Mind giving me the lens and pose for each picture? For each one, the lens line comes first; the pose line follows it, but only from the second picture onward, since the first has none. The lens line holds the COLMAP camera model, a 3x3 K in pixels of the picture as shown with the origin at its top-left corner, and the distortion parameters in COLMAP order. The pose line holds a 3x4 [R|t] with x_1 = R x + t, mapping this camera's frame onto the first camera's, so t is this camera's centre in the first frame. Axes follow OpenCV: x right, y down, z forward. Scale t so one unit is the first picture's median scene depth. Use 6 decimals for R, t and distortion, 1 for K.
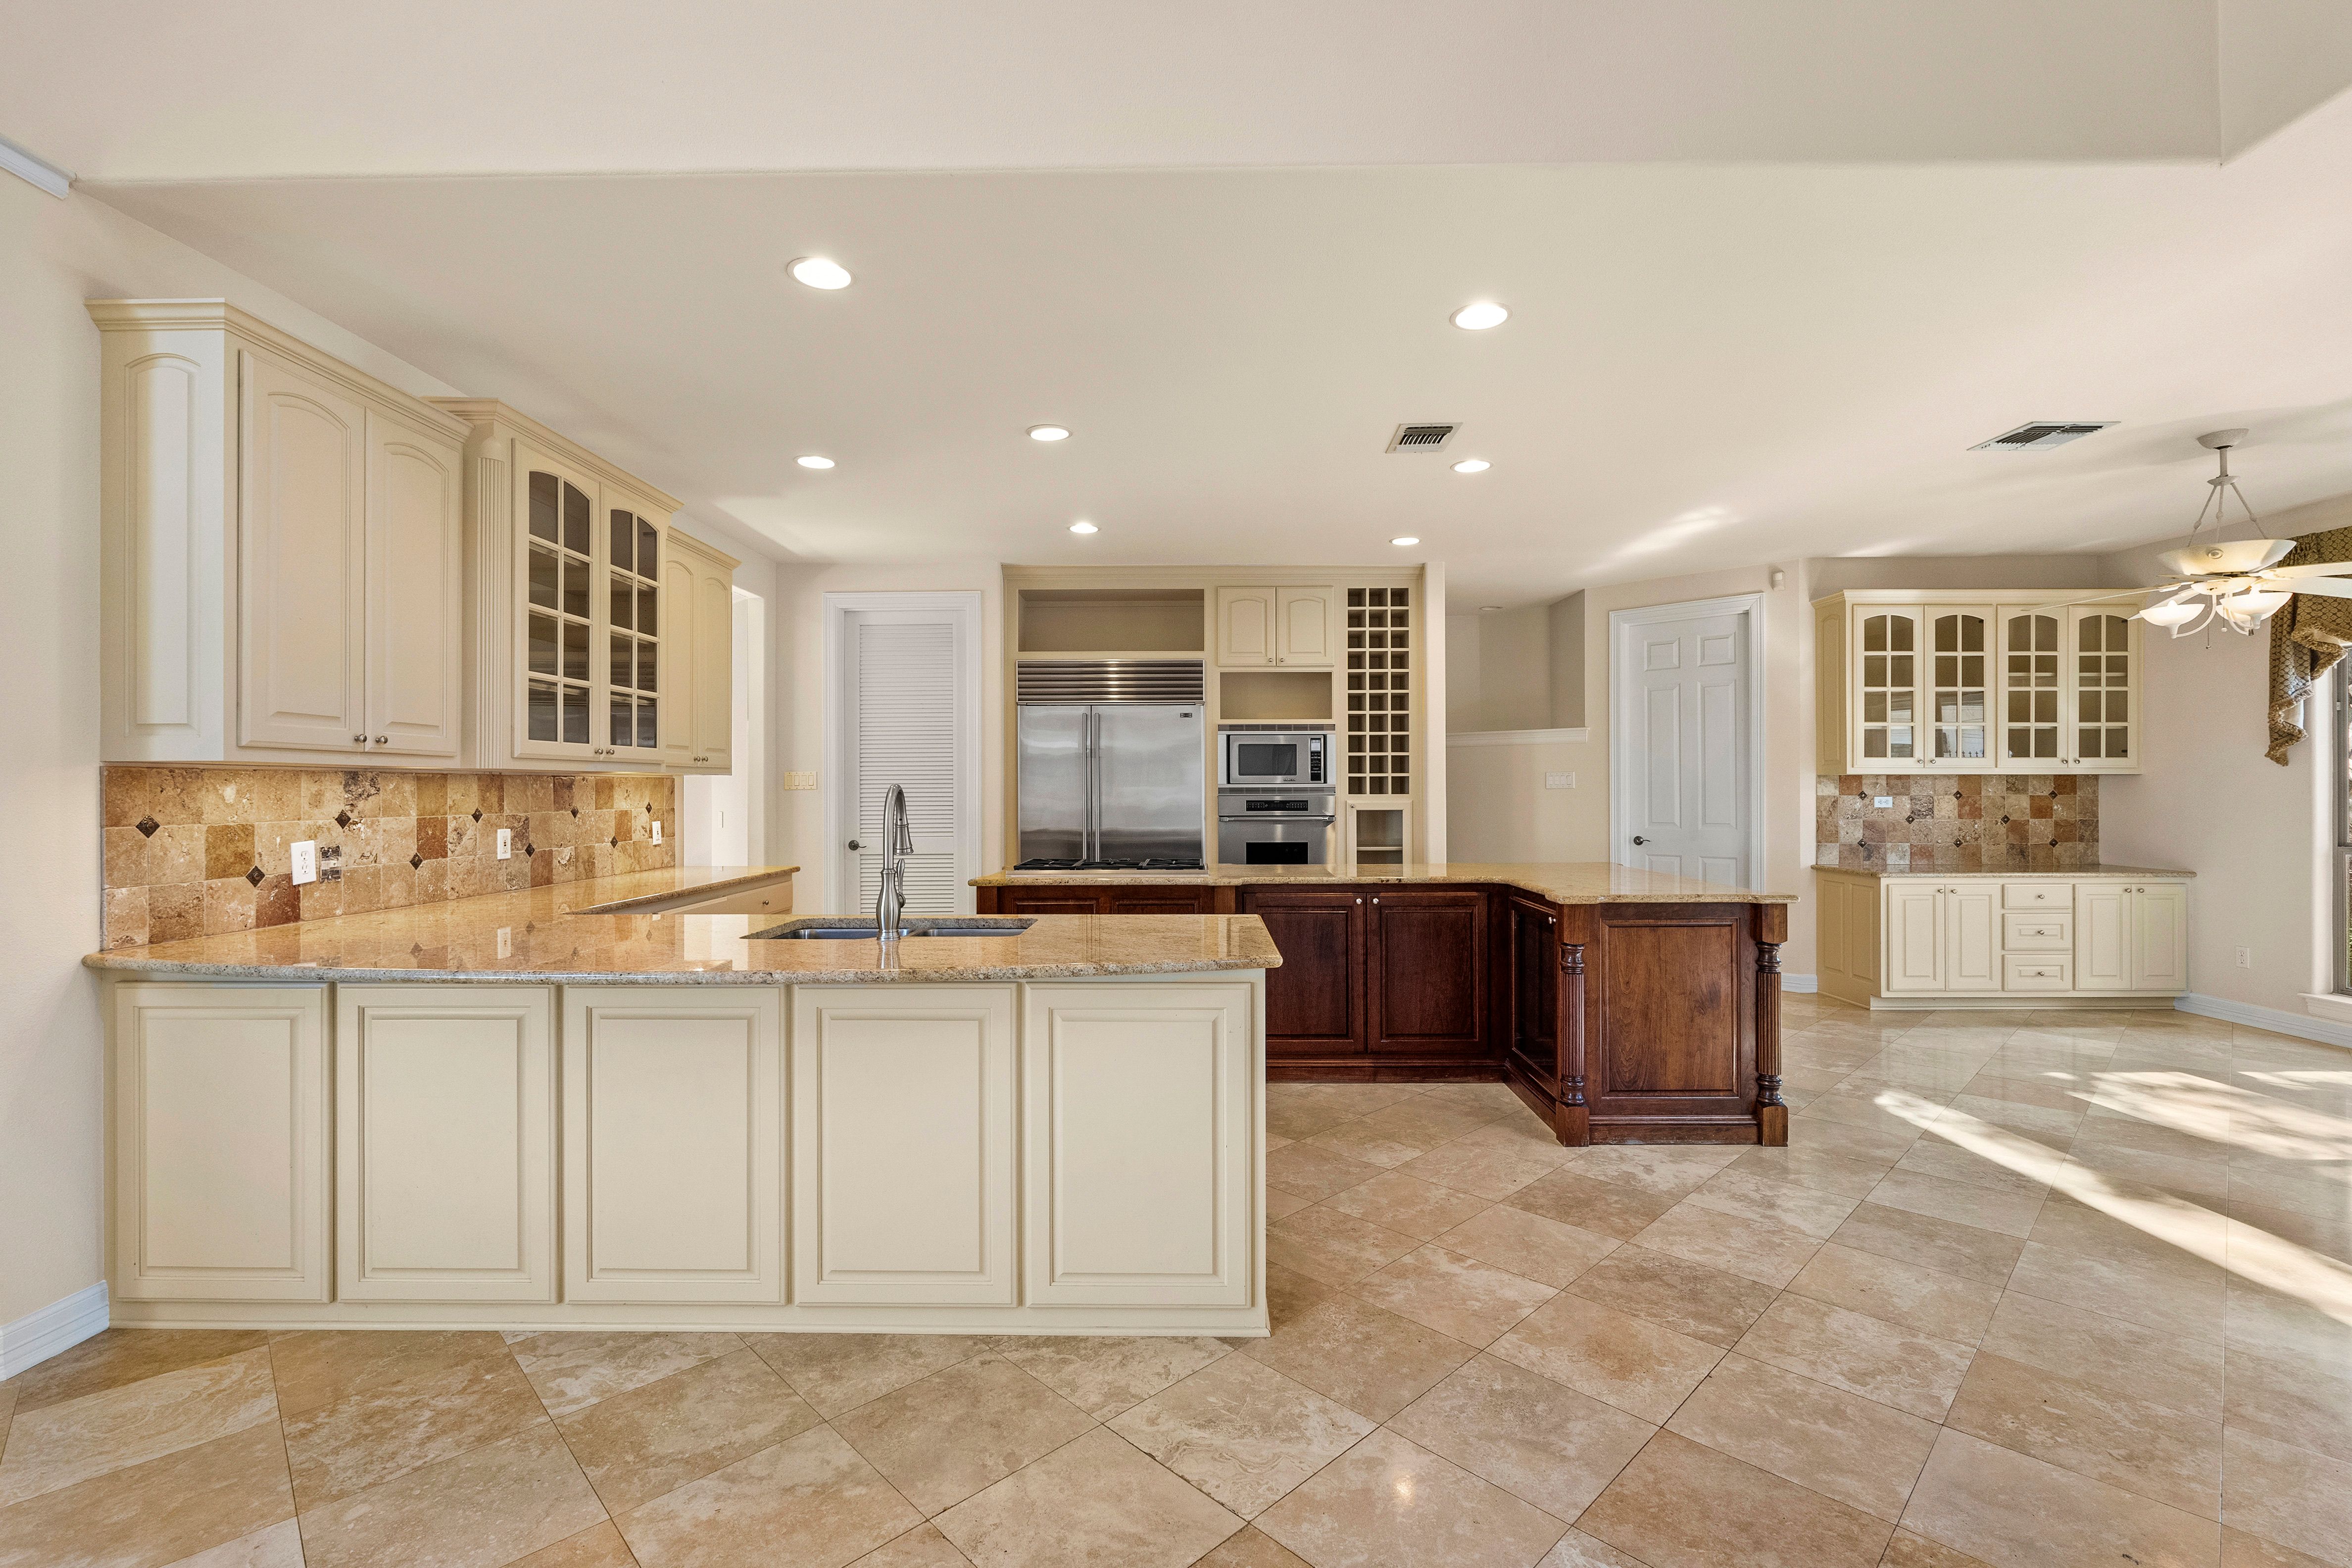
lens RADIAL K [[1055.3, 0, 1176.0], [0, 1055.3, 784.0], [0, 0, 1]] dist [-0.000595, 0.000081]
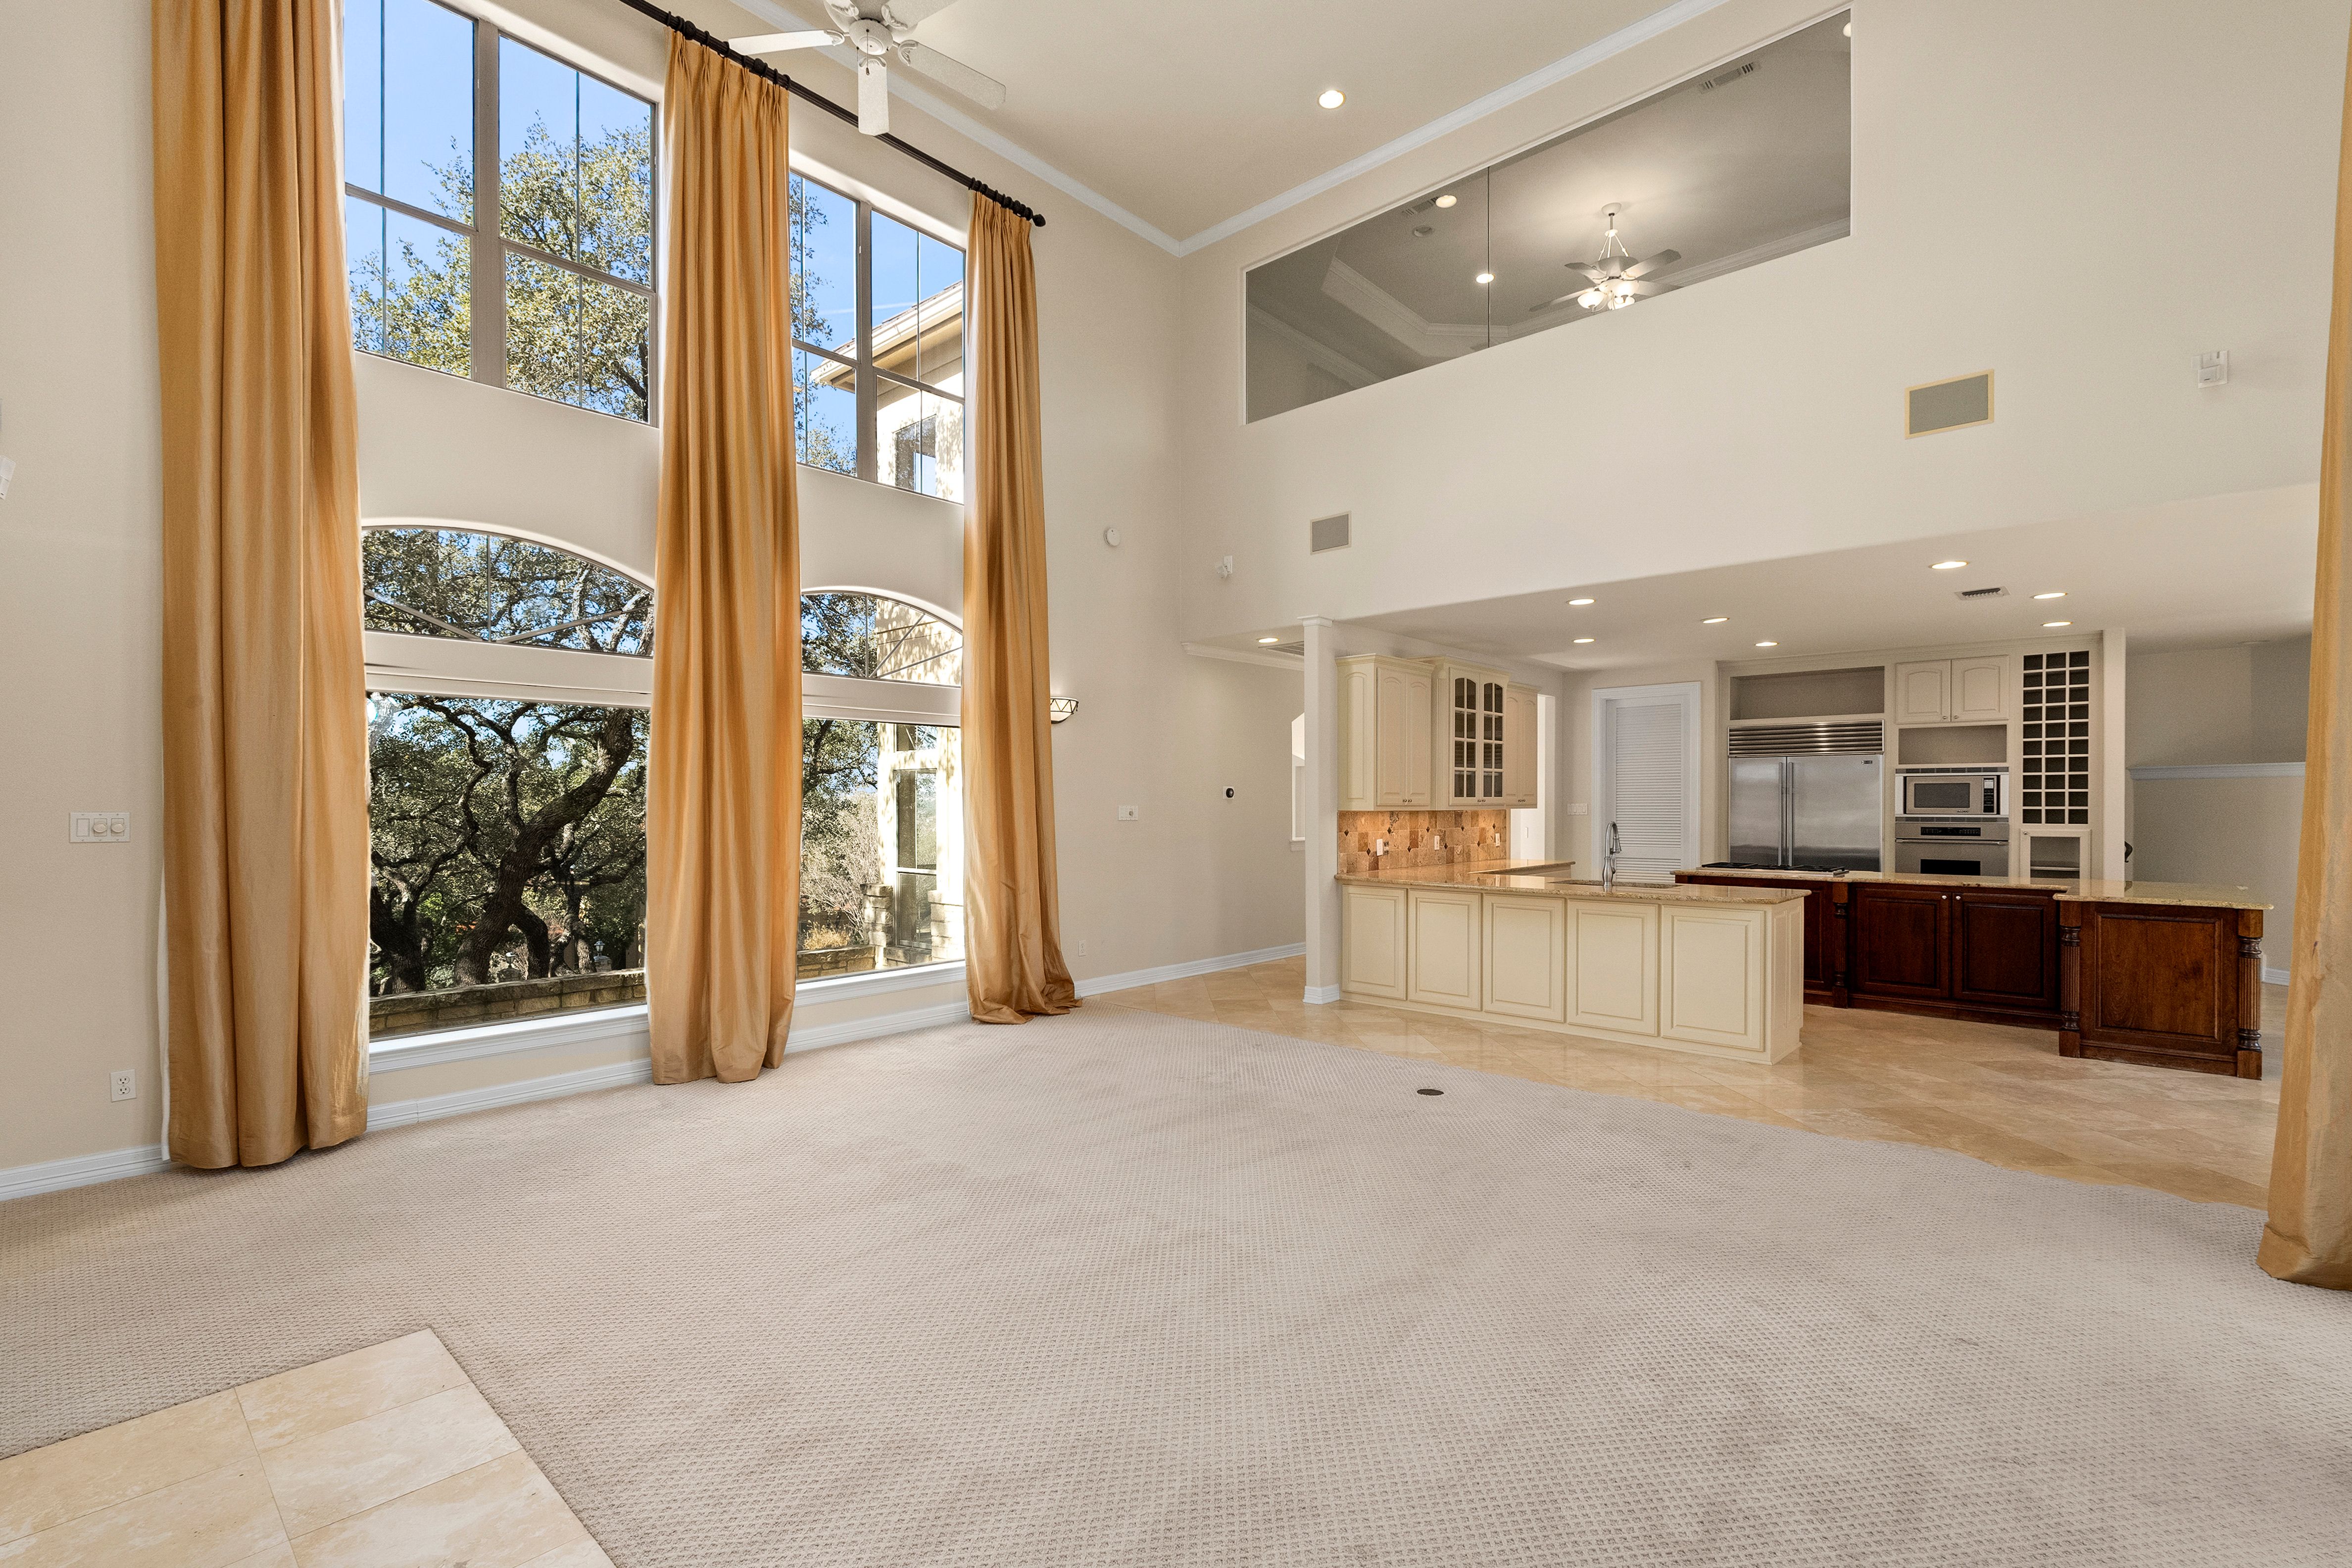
lens RADIAL K [[1050.0, 0, 1174.7], [0, 1050.0, 815.2], [0, 0, 1]] dist [-0.019362, -0.000233]
pose [[0.753249, 0.011058, -0.657643, 0.312870], [0.001033, 0.999838, 0.017995, -0.033047], [0.657735, -0.014234, 0.753115, -0.818550]]
